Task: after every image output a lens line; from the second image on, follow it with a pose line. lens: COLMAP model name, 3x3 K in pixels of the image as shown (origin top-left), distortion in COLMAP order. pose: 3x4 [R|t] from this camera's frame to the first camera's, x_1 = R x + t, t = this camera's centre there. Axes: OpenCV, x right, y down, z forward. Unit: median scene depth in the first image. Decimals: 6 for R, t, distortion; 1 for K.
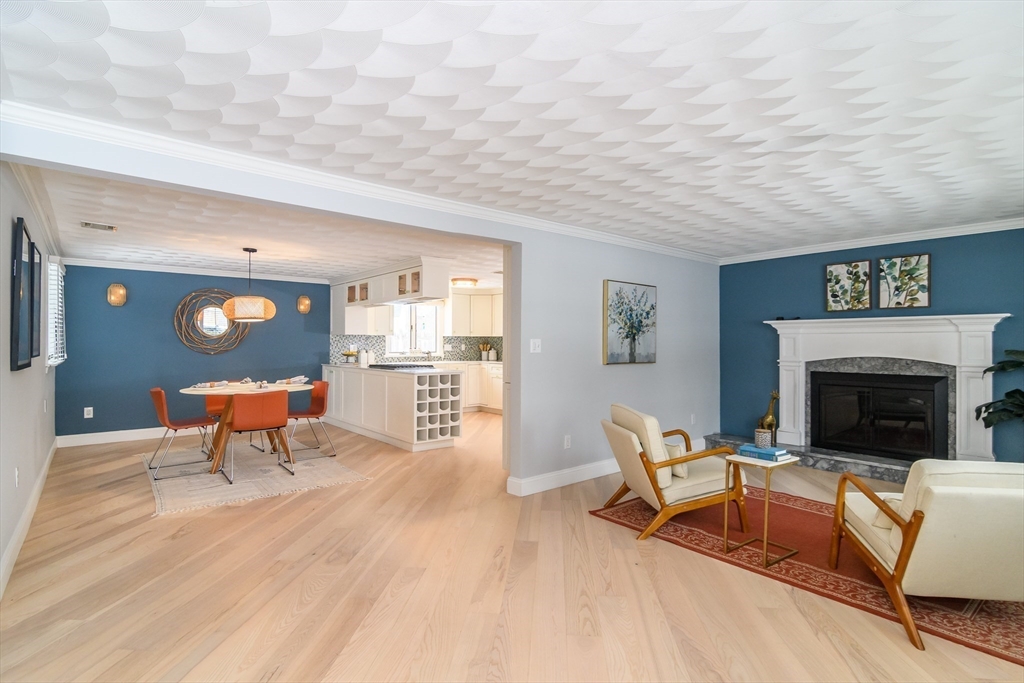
lens RADIAL K [[511.8, 0, 510.0], [0, 511.8, 338.3], [0, 0, 1]] dist [-0.014254, 0.000305]
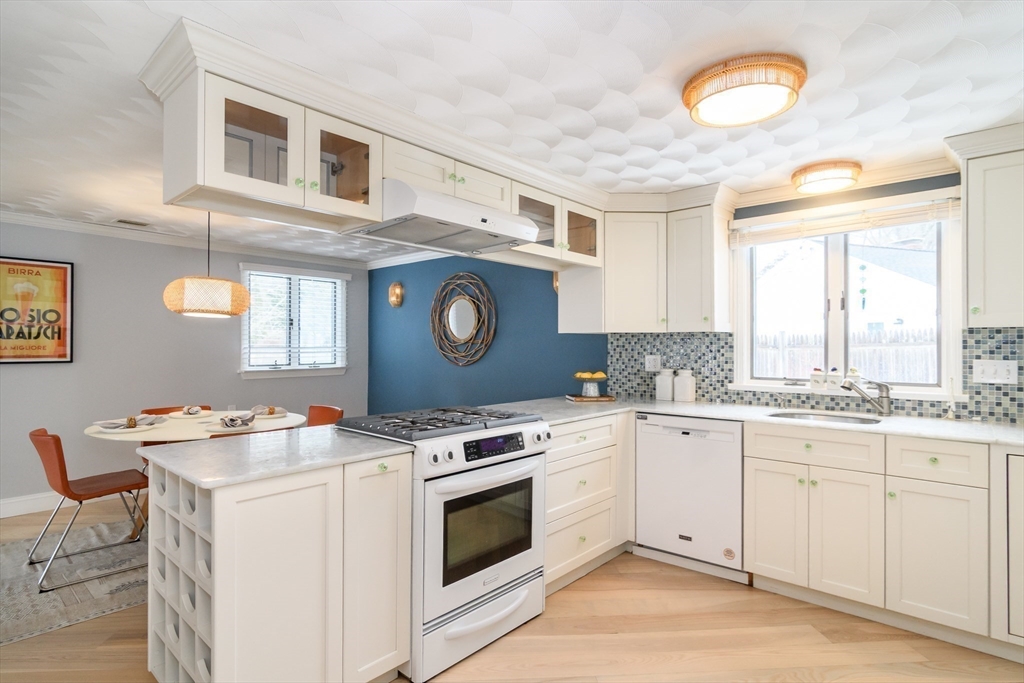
lens RADIAL K [[526.1, 0, 507.7], [0, 526.1, 343.7], [0, 0, 1]] dist [0.002503, 0.001265]
pose [[0.146810, -0.006345, -0.989144, 0.200628], [0.007126, 0.999960, -0.005357, 0.006828], [0.989139, -0.006262, 0.146850, 1.339810]]
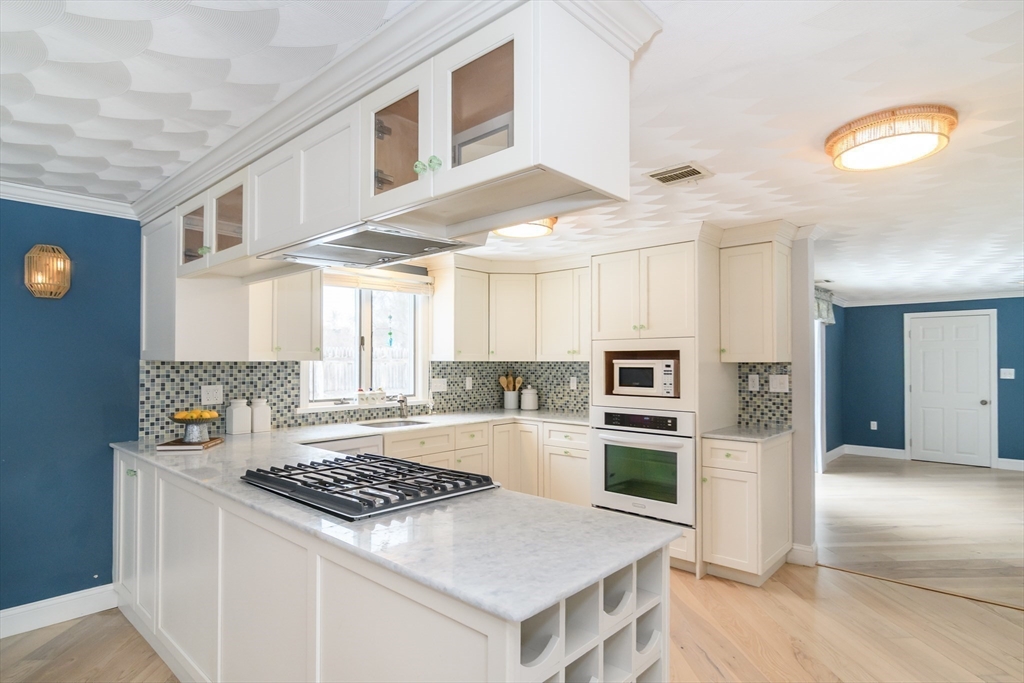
lens RADIAL K [[547.9, 0, 513.1], [0, 547.9, 357.0], [0, 0, 1]] dist [-0.004799, 0.000790]
pose [[0.989177, -0.000766, 0.146725, -0.239229], [0.000365, 0.999996, 0.002759, -0.016074], [-0.146727, -0.002675, 0.989173, 0.933546]]
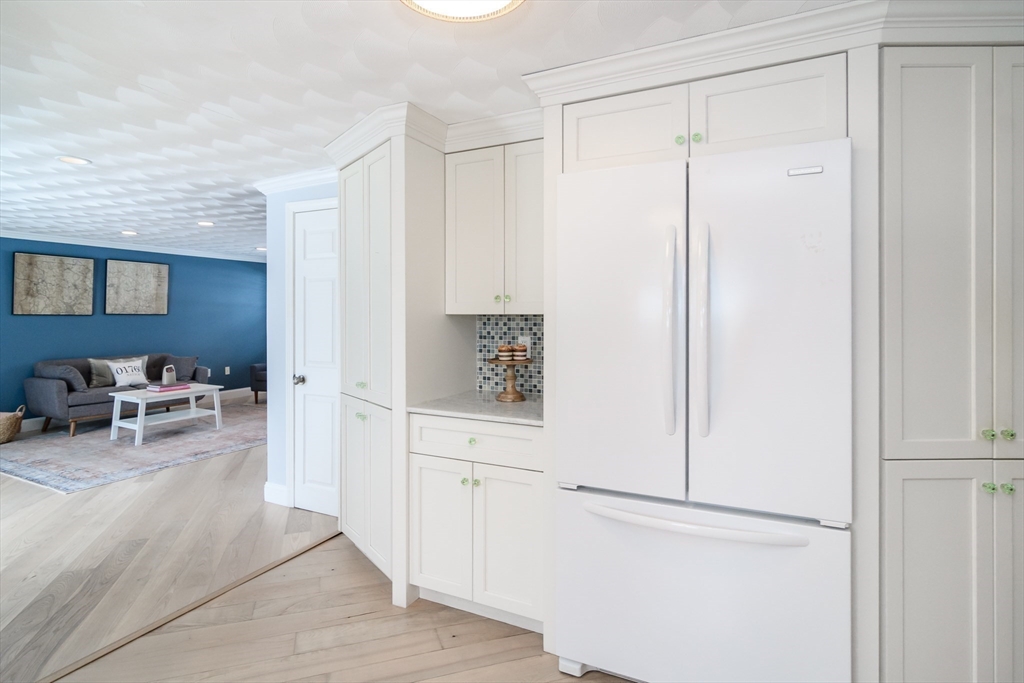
lens RADIAL K [[529.4, 0, 504.6], [0, 529.4, 317.2], [0, 0, 1]] dist [-0.006074, 0.003249]
pose [[-0.400970, -0.007723, 0.916058, -0.150490], [-0.007618, 0.999958, 0.005096, -0.003882], [-0.916059, -0.004935, -0.401012, 1.370957]]
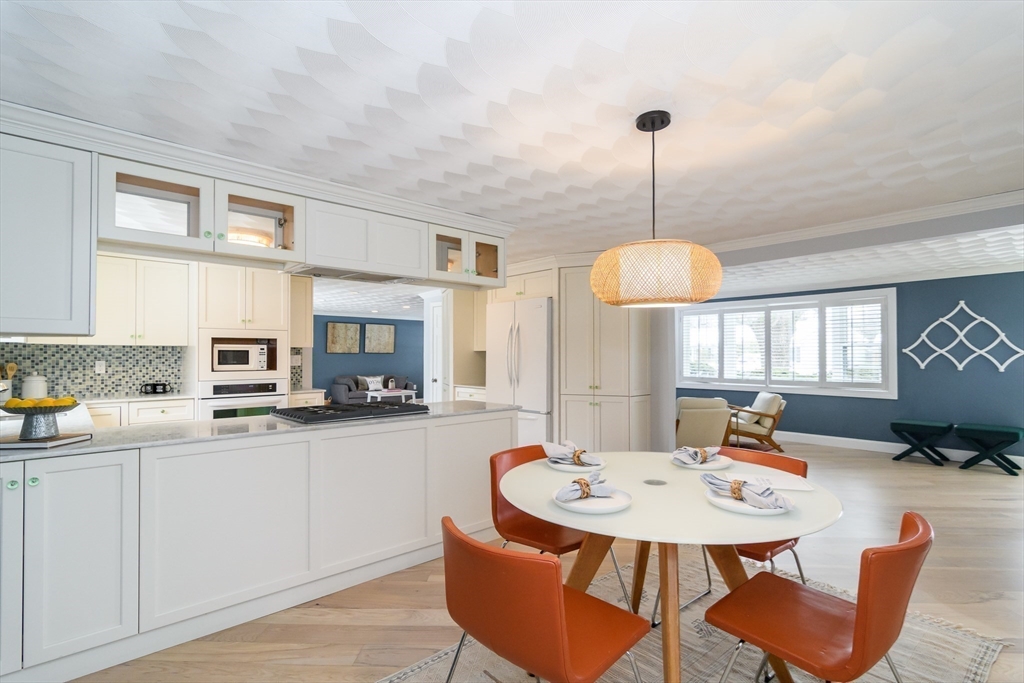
lens RADIAL K [[491.2, 0, 516.5], [0, 491.2, 351.6], [0, 0, 1]] dist [-0.000725, 0.000460]
pose [[-0.061005, 0.004413, 0.998128, -0.895982], [-0.008285, 0.999954, -0.004928, 0.002894], [-0.998103, -0.008570, -0.060966, 1.182779]]
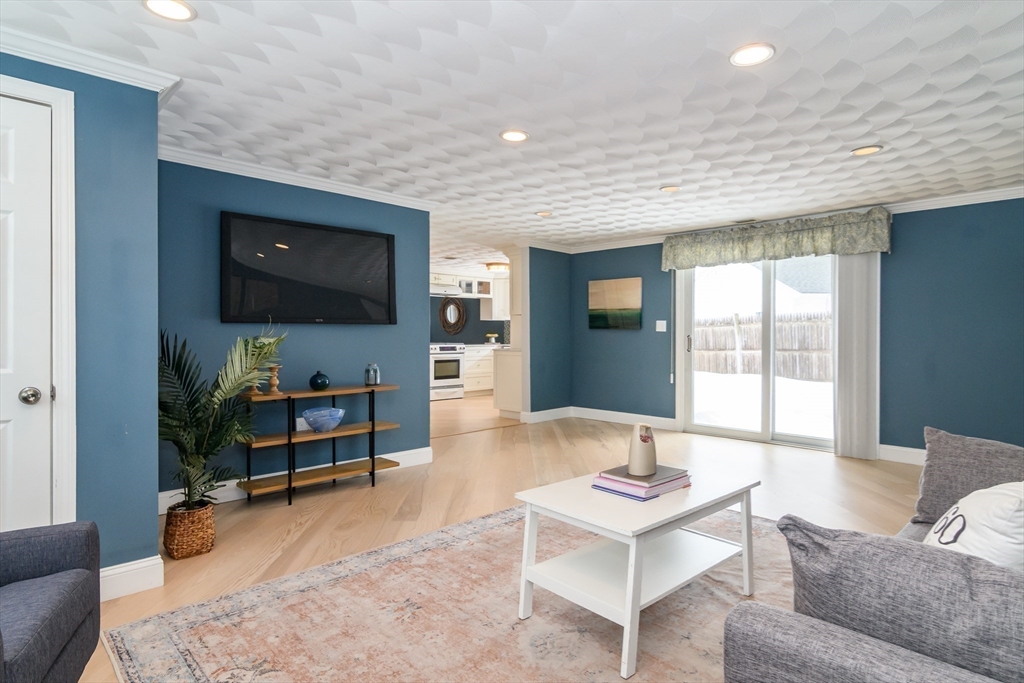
lens RADIAL K [[547.9, 0, 521.9], [0, 547.9, 342.6], [0, 0, 1]] dist [-0.004799, 0.000790]
pose [[0.111291, 0.016293, -0.993654, 1.590379], [0.009030, 0.999808, 0.017405, 0.039446], [0.993747, -0.010910, 0.111123, 1.434935]]
